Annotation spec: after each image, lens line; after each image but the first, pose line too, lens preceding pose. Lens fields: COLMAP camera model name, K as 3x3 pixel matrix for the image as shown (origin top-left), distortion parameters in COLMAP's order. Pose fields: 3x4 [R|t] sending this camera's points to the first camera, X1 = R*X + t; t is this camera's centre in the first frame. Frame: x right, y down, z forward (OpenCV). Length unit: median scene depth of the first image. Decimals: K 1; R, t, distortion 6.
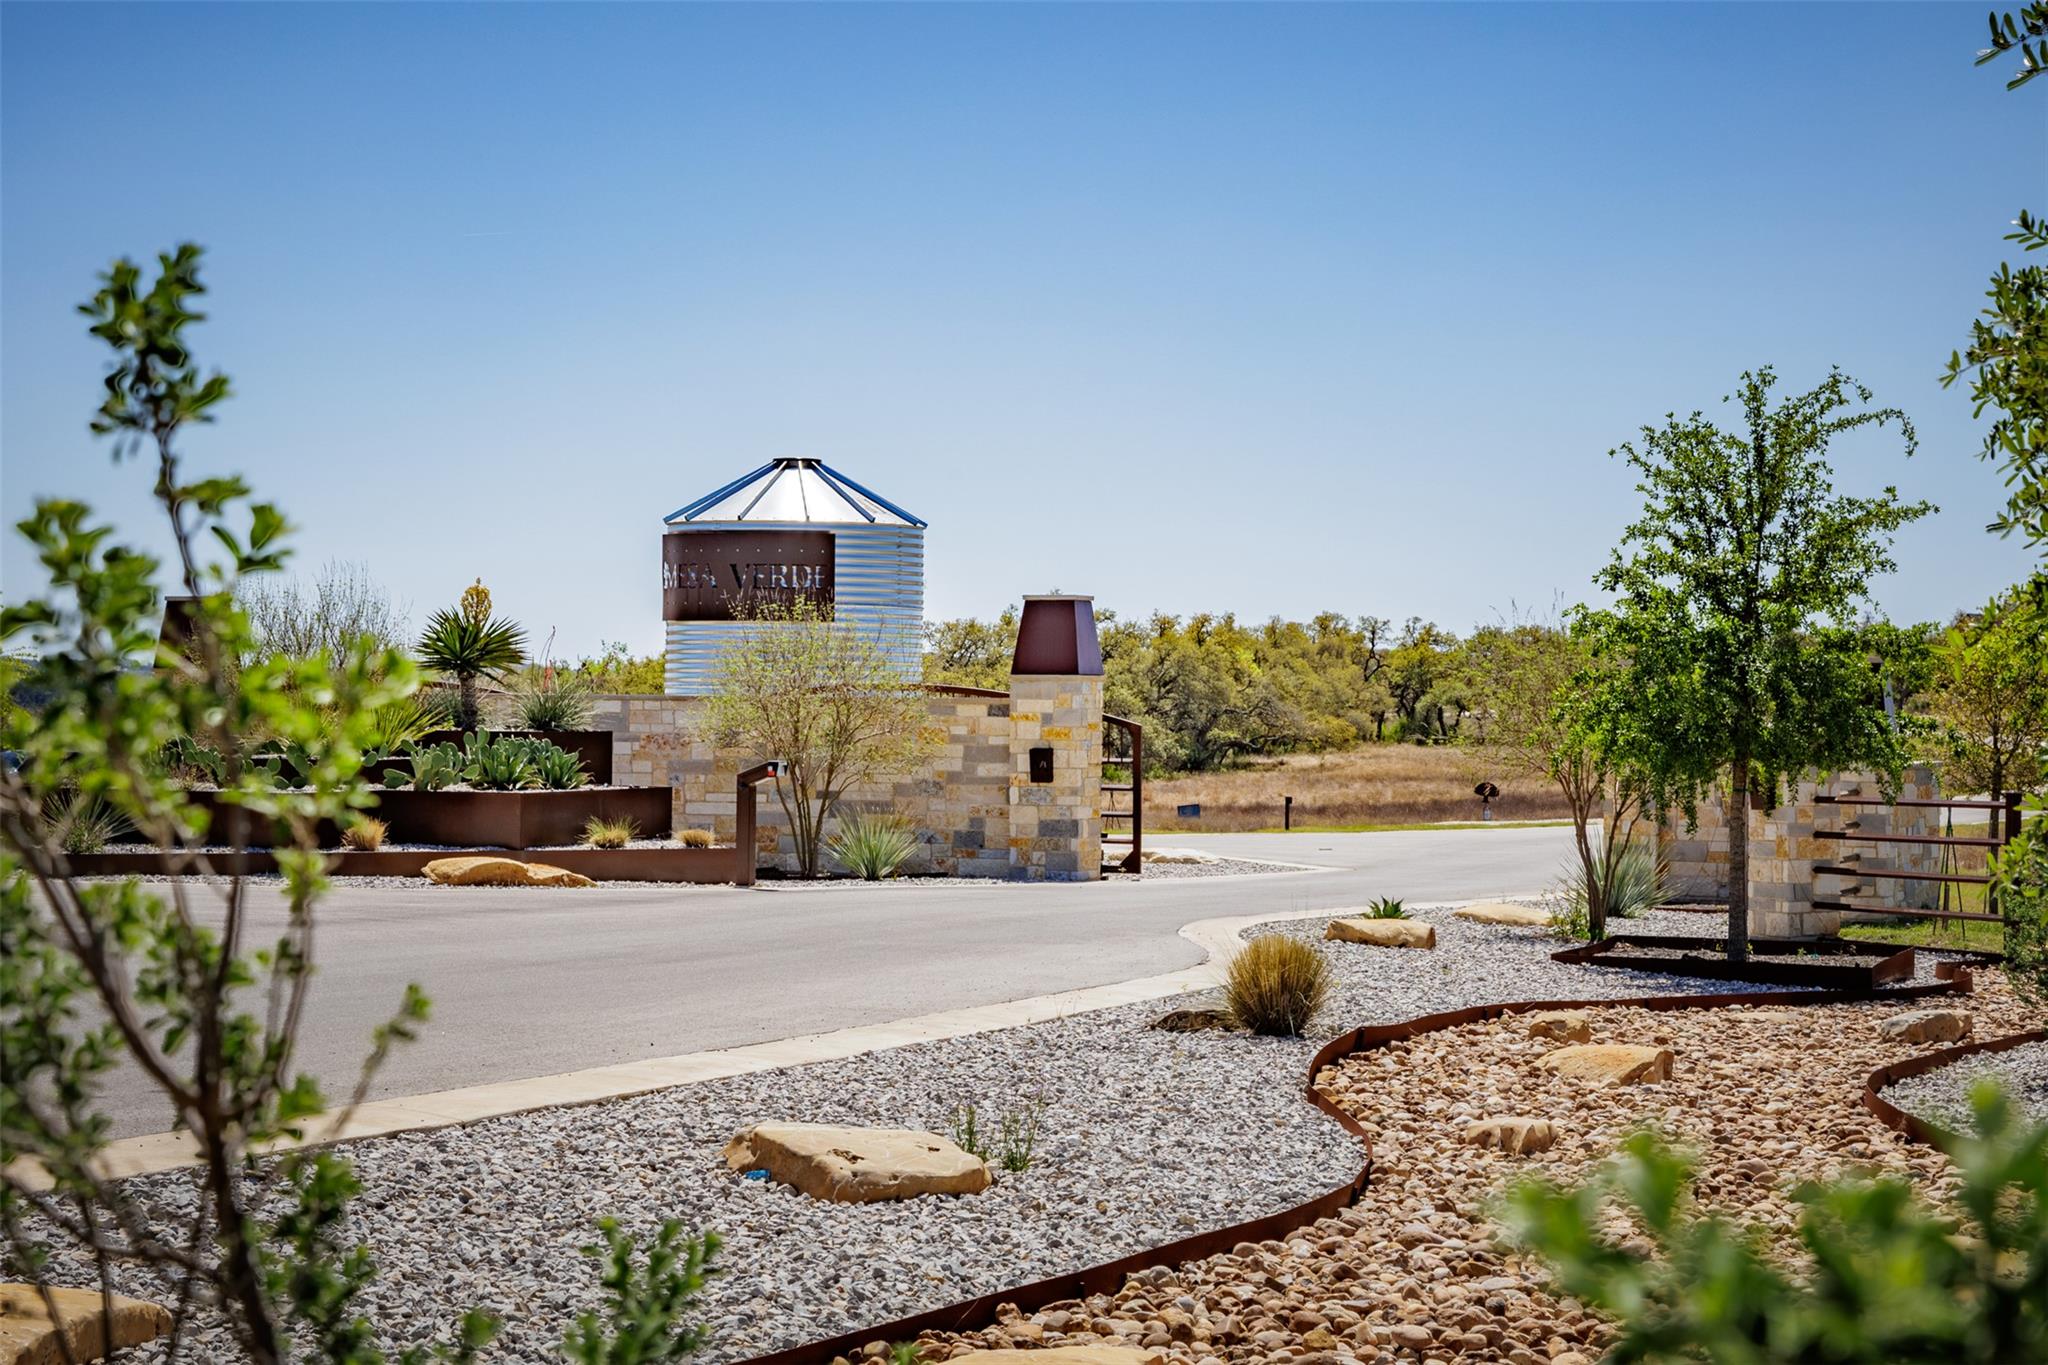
lens RADIAL K [[3413.9, 0, 1024.0], [0, 3413.9, 682.5], [0, 0, 1]] dist [-0.009983, -0.027366]
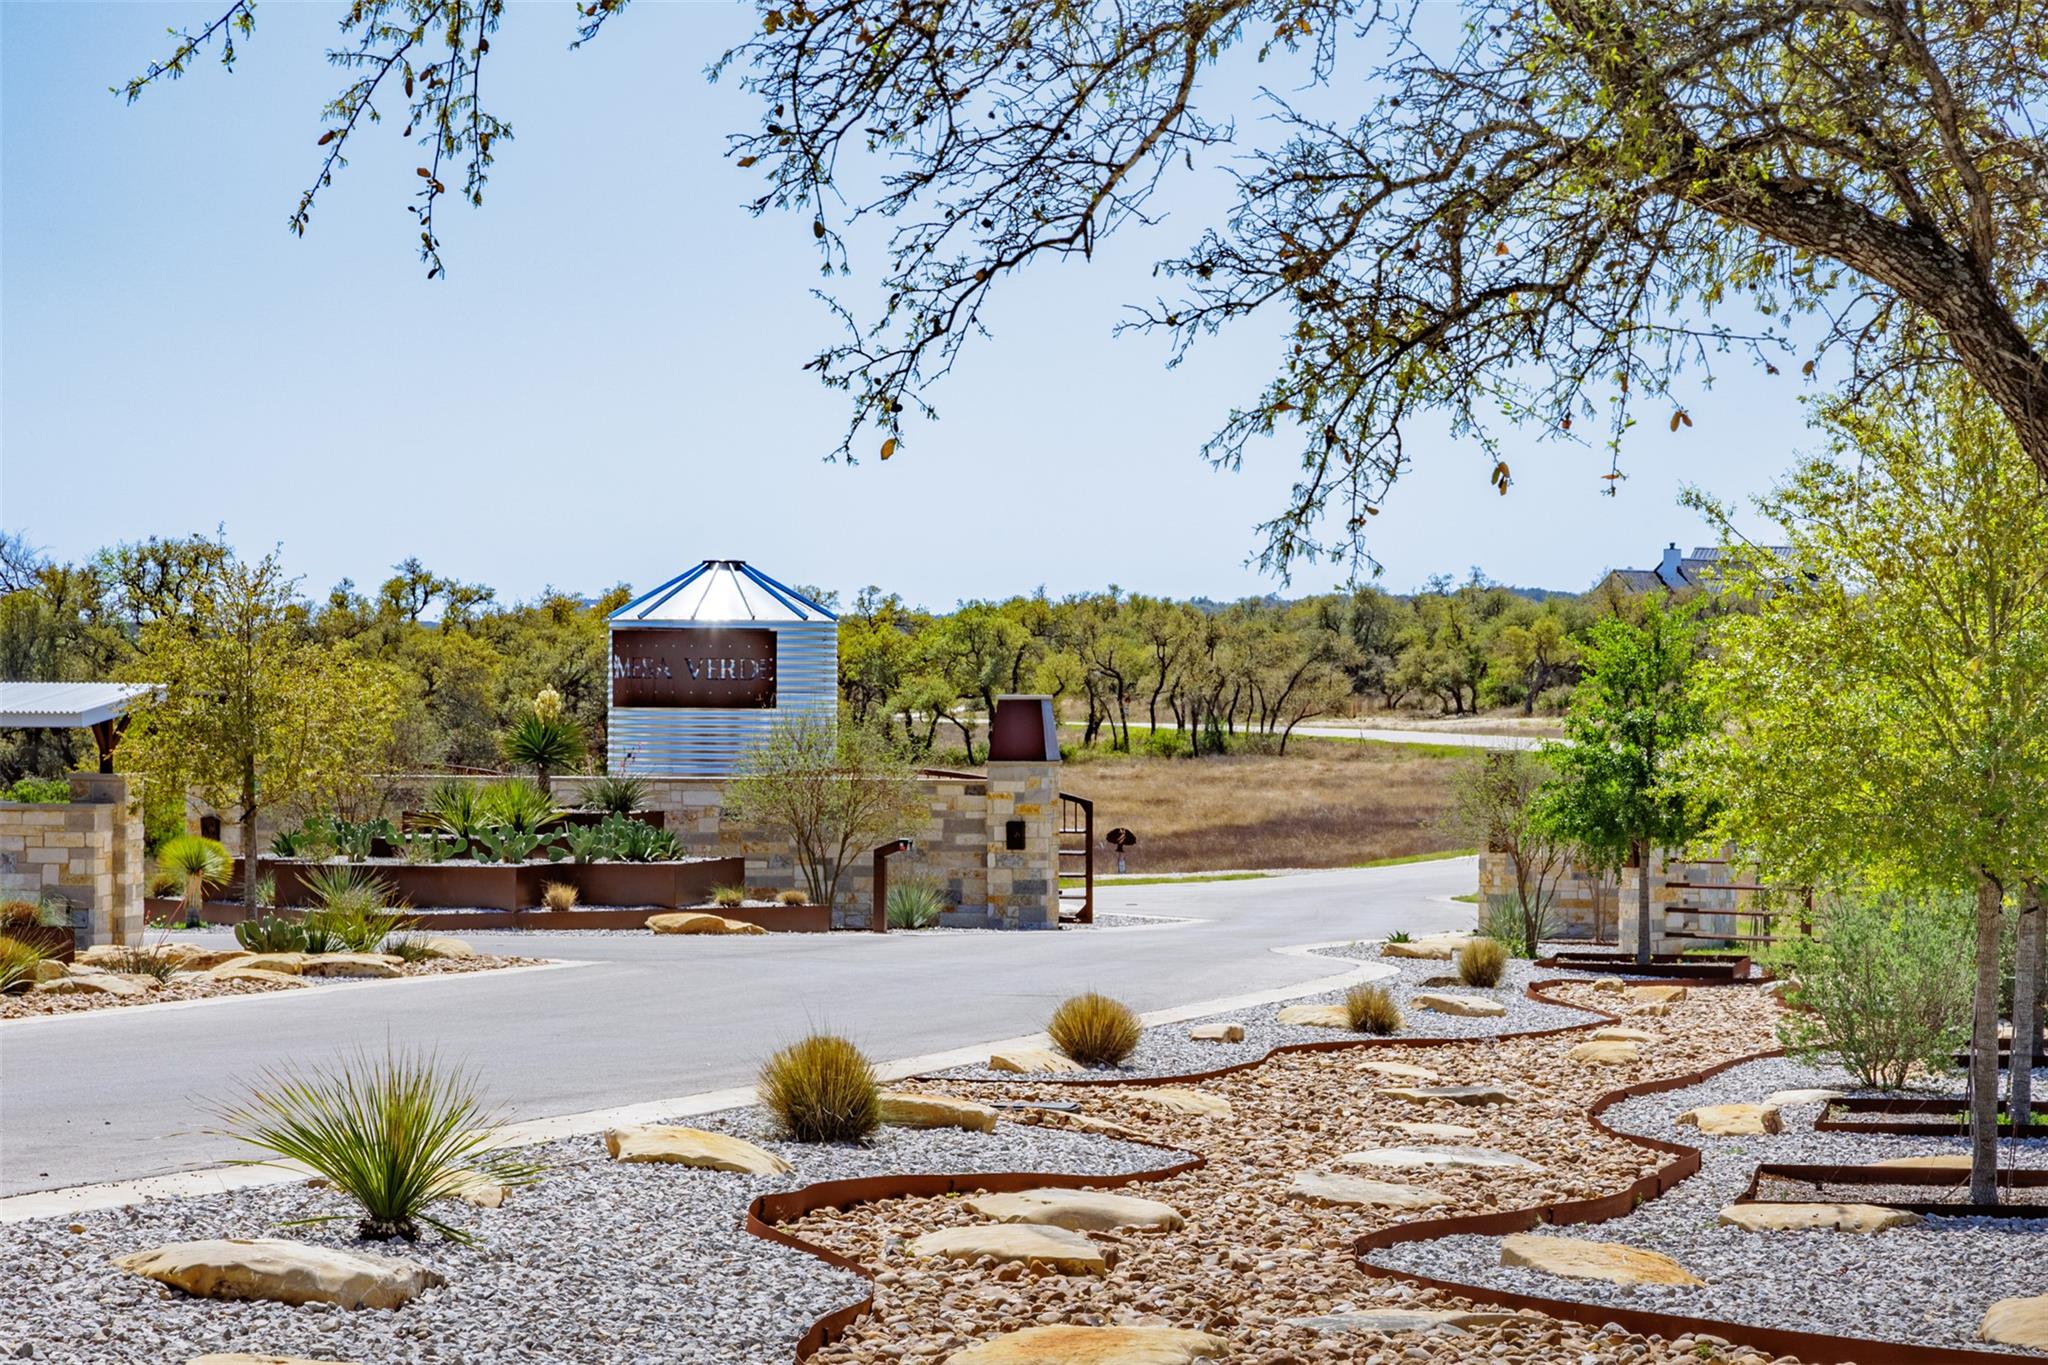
lens RADIAL K [[5265.4, 0, 1024.0], [0, 5265.4, 682.5], [0, 0, 1]] dist [0.026361, 0.075439]
pose [[0.986986, -0.005386, 0.160713, -0.289028], [0.004689, 0.999978, 0.004720, -0.038630], [-0.160735, -0.003905, 0.986990, -0.843845]]
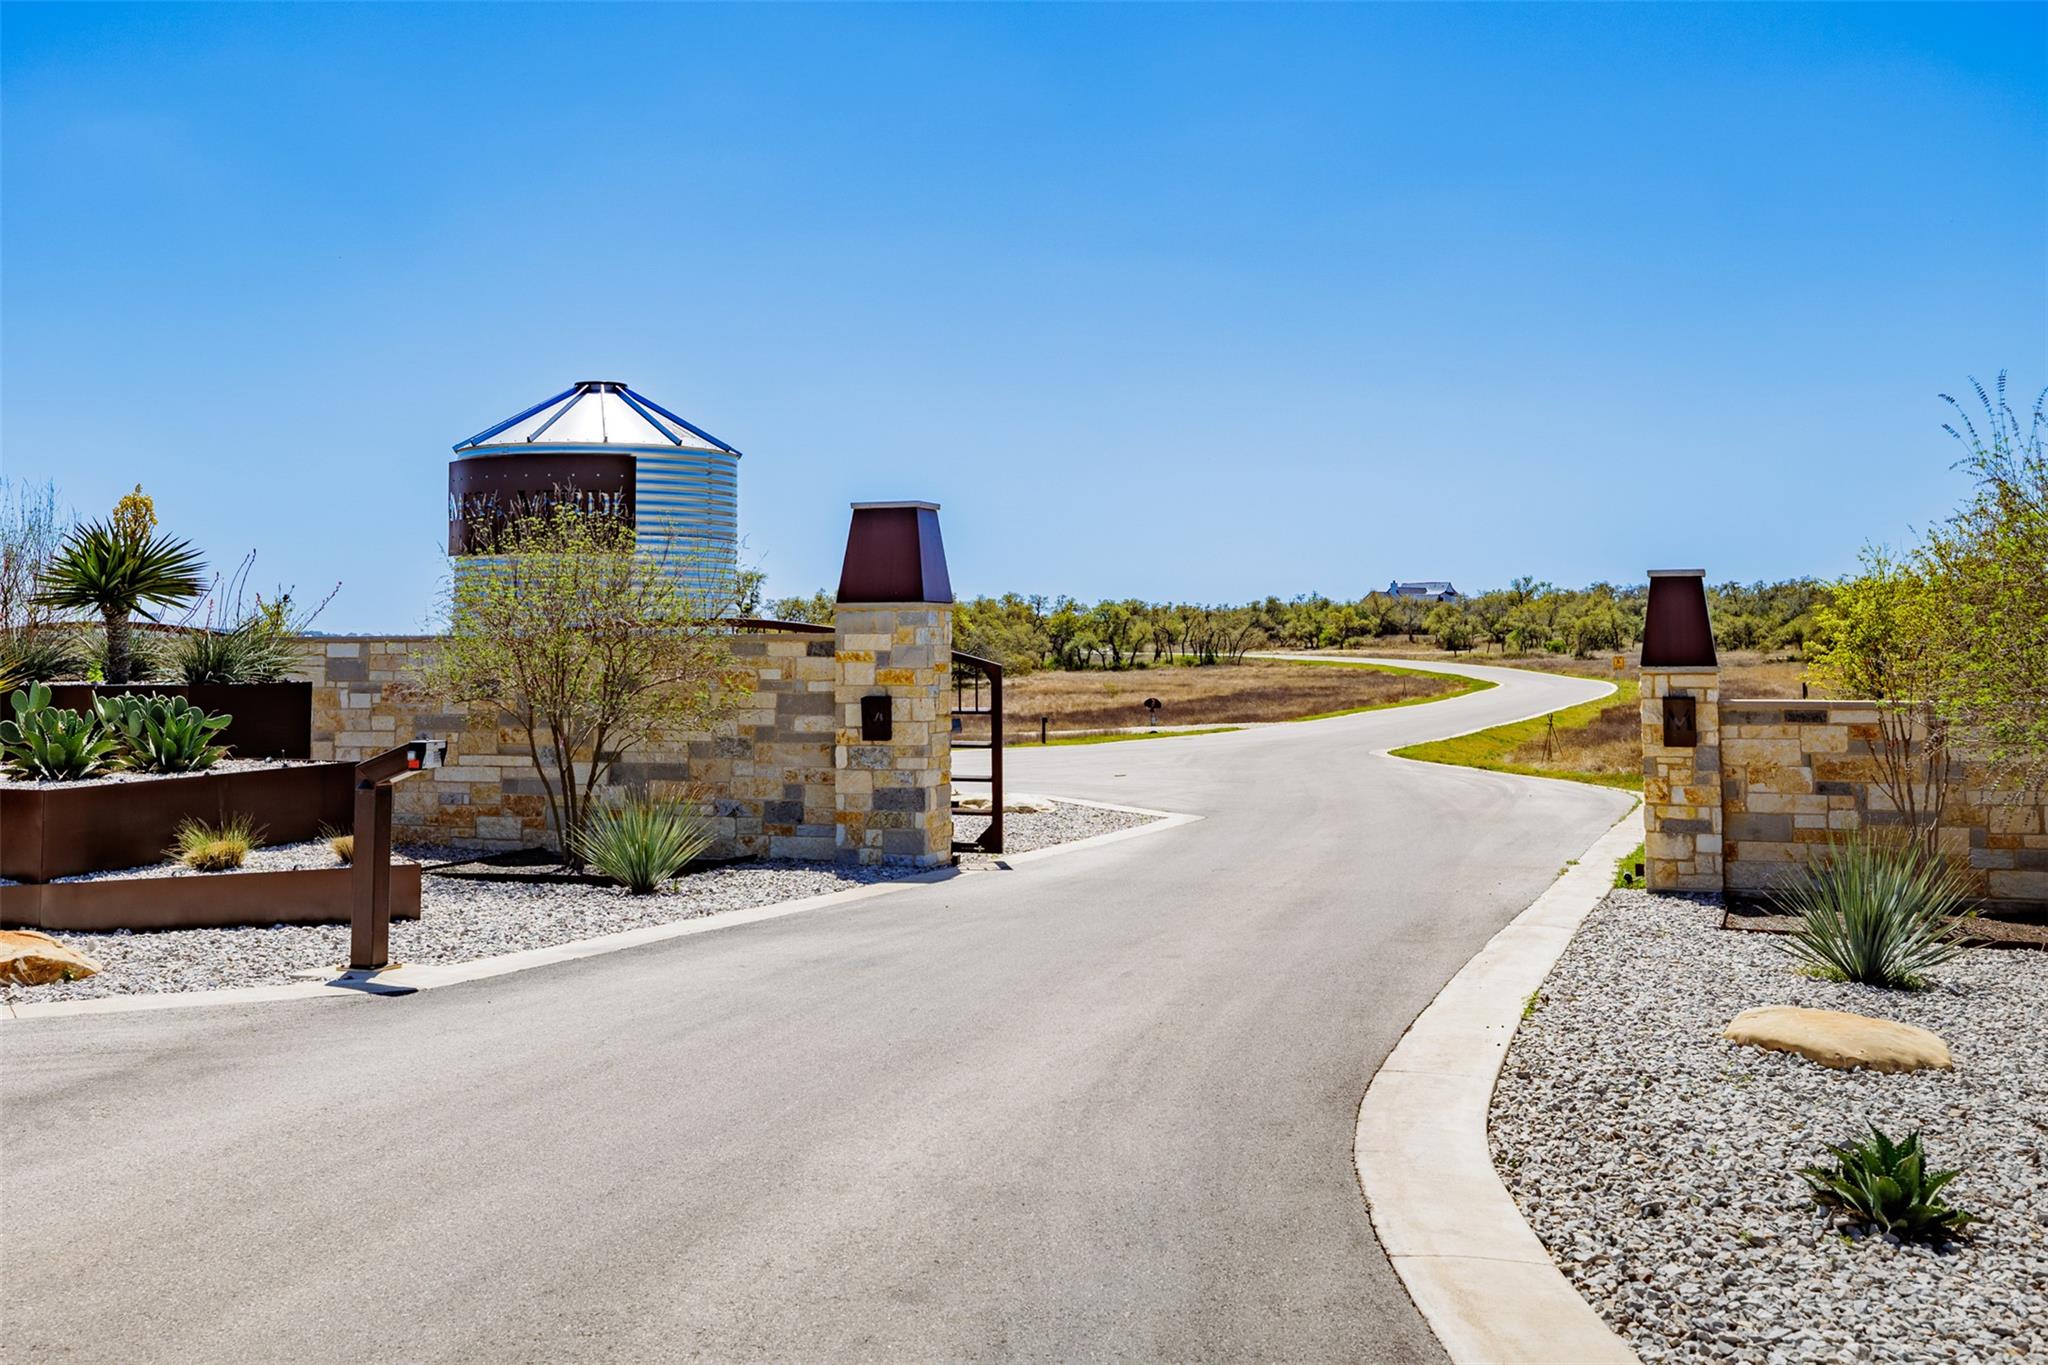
lens RADIAL K [[1927.0, 0, 1031.2], [0, 1927.0, 536.7], [0, 0, 1]] dist [0.010916, 0.002776]
pose [[0.994427, -0.005892, 0.105261, -0.005745], [0.011328, 0.998628, -0.051122, 0.005614], [-0.104816, 0.052029, 0.993130, 0.546302]]
